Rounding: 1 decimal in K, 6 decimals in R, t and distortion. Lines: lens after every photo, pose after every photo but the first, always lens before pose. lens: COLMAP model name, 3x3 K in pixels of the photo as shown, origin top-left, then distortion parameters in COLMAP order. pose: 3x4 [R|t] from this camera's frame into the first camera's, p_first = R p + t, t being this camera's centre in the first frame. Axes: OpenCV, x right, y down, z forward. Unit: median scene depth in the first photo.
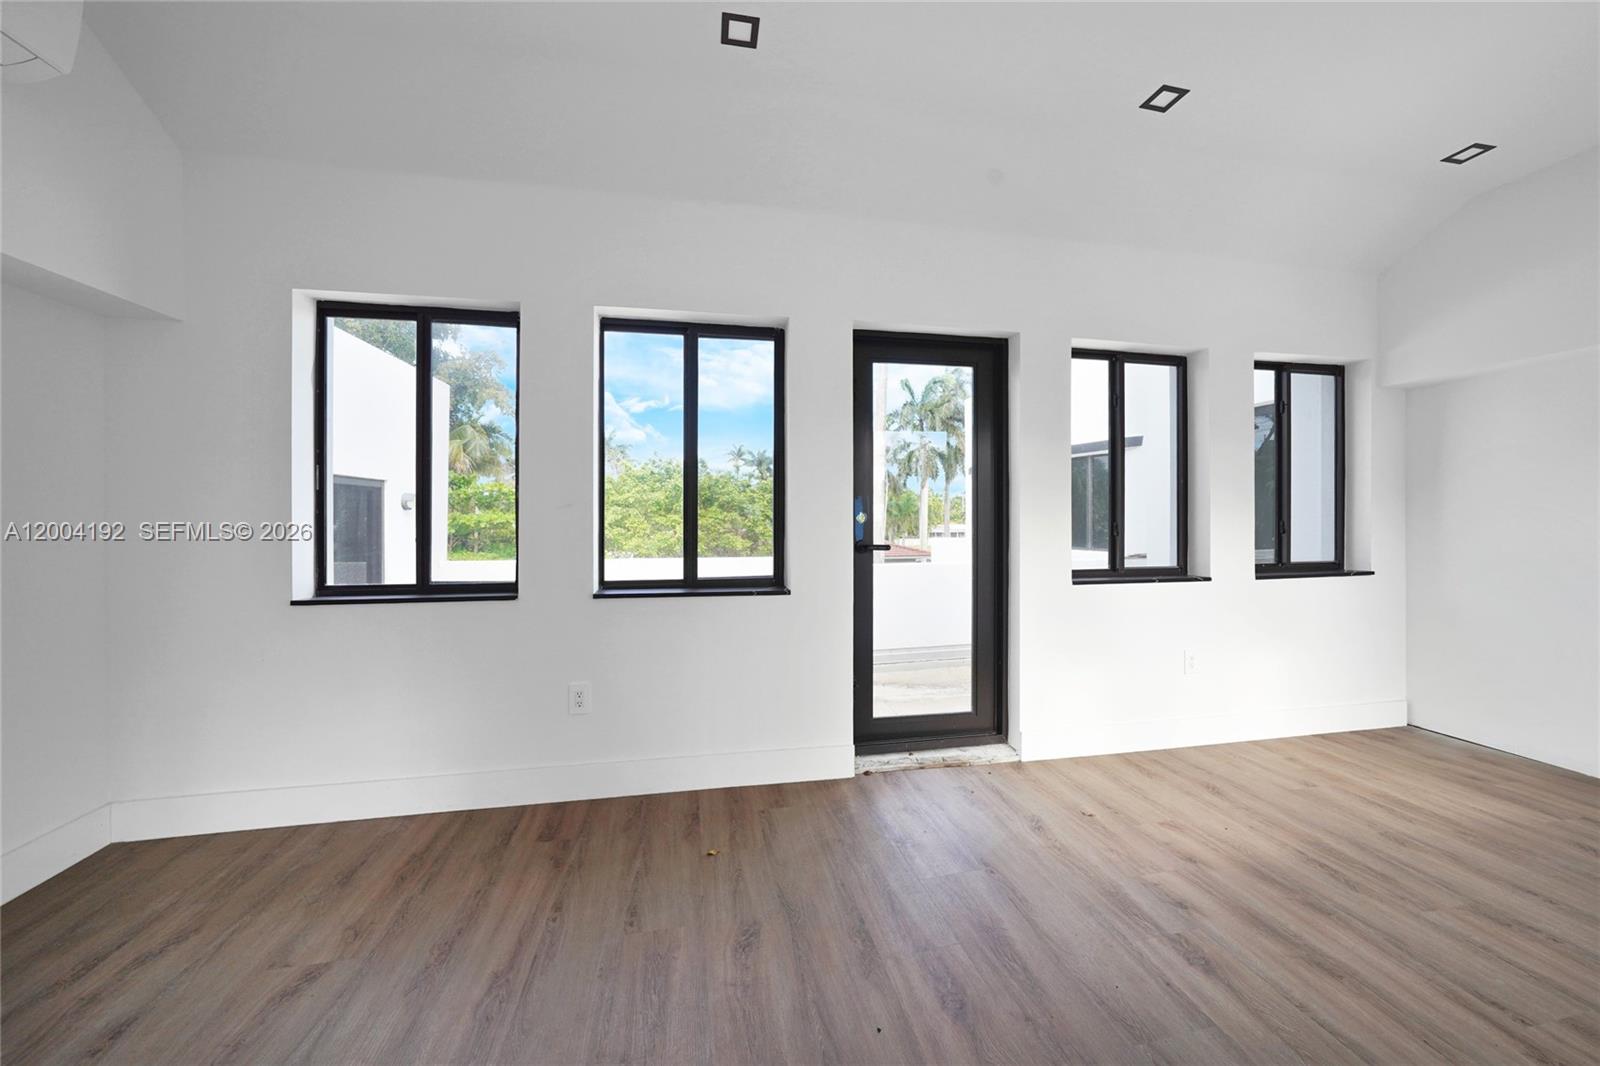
lens RADIAL K [[560.2, 0, 797.1], [0, 560.2, 524.9], [0, 0, 1]] dist [0.001483, 0.000541]
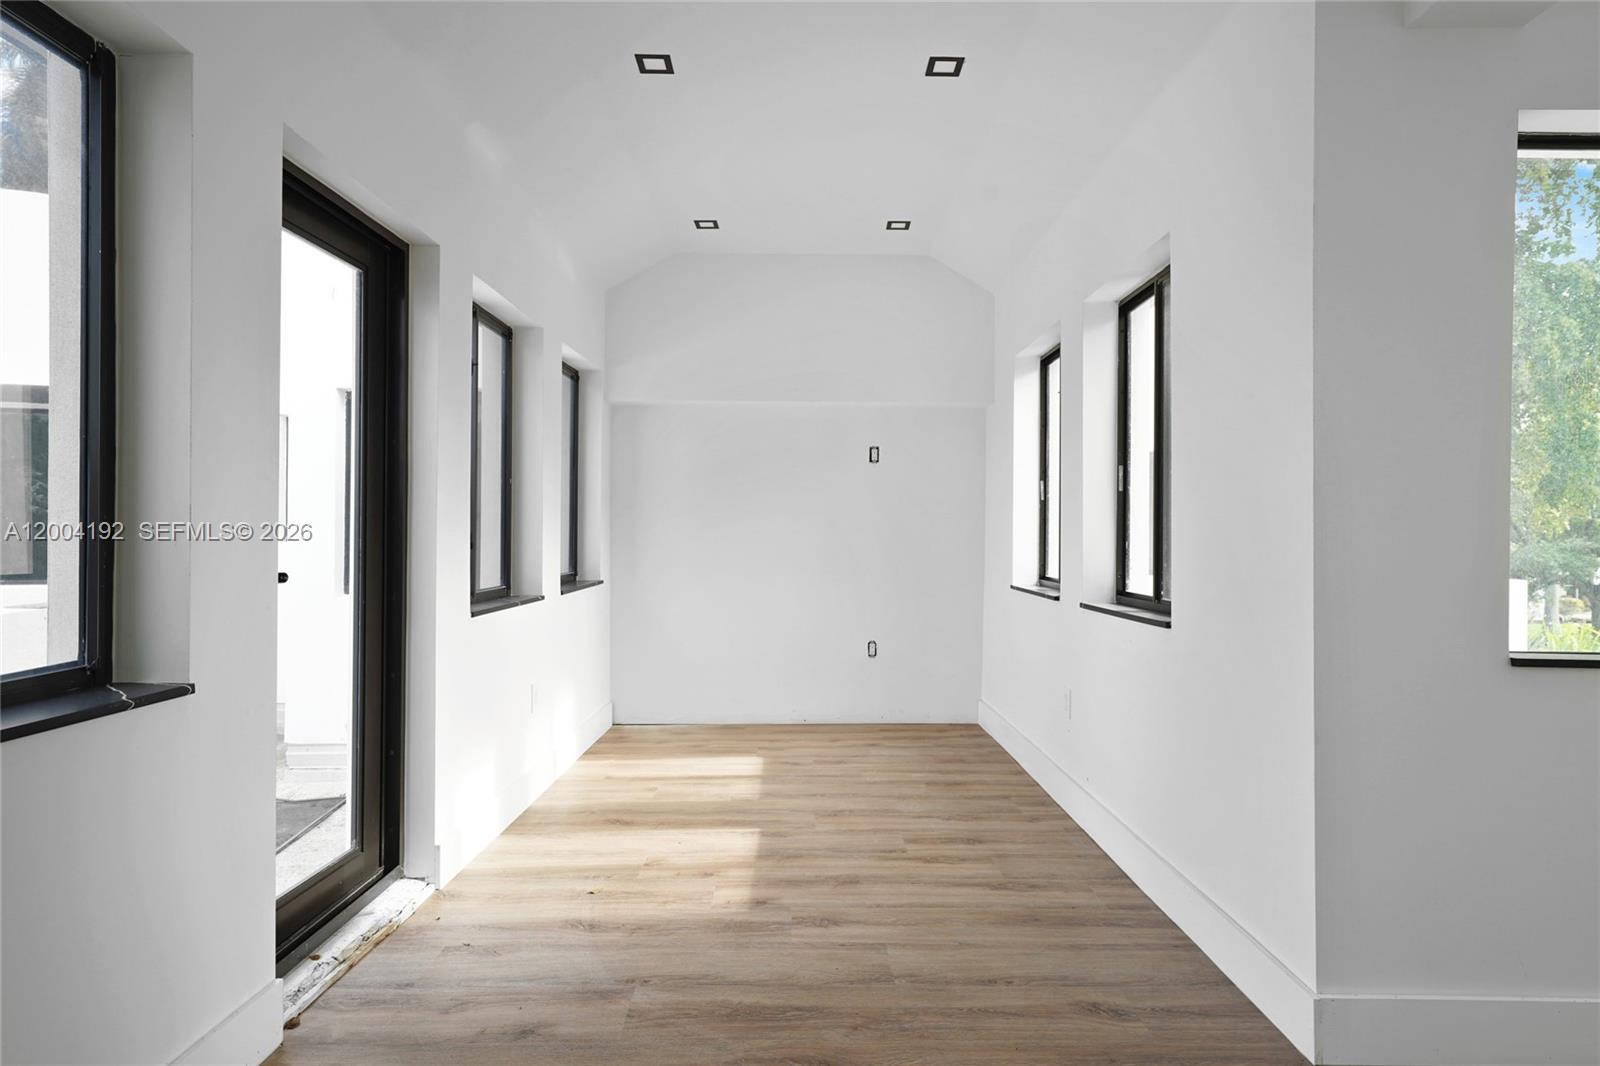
lens RADIAL K [[892.4, 0, 799.0], [0, 892.4, 537.1], [0, 0, 1]] dist [0.003463, 0.000772]
pose [[0.194788, -0.001263, 0.980844, -0.893557], [0.001685, 0.999998, 0.000953, 0.007915], [-0.980844, 0.001467, 0.194790, 0.607735]]
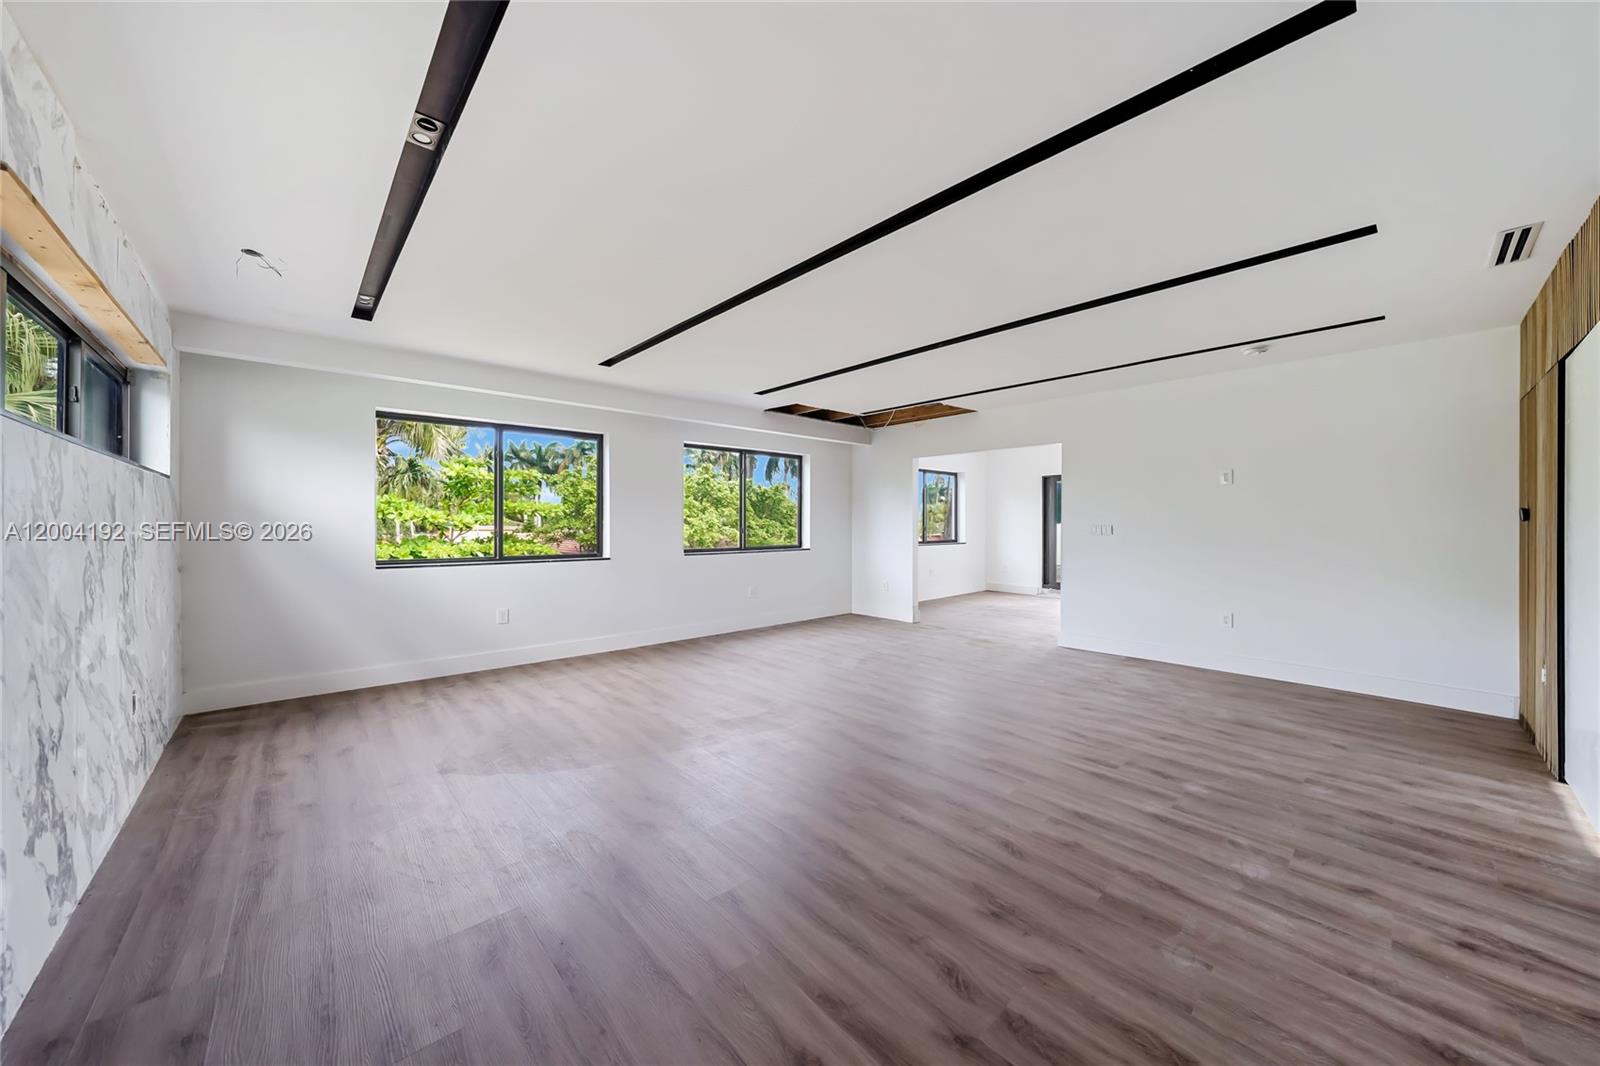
lens RADIAL K [[560.2, 0, 799.6], [0, 560.2, 523.1], [0, 0, 1]] dist [0.001483, 0.000541]
pose [[0.855093, 0.003427, 0.518464, -2.216421], [-0.004008, 0.999992, 0.000002, -0.032881], [-0.518459, -0.002080, 0.855100, -1.916133]]
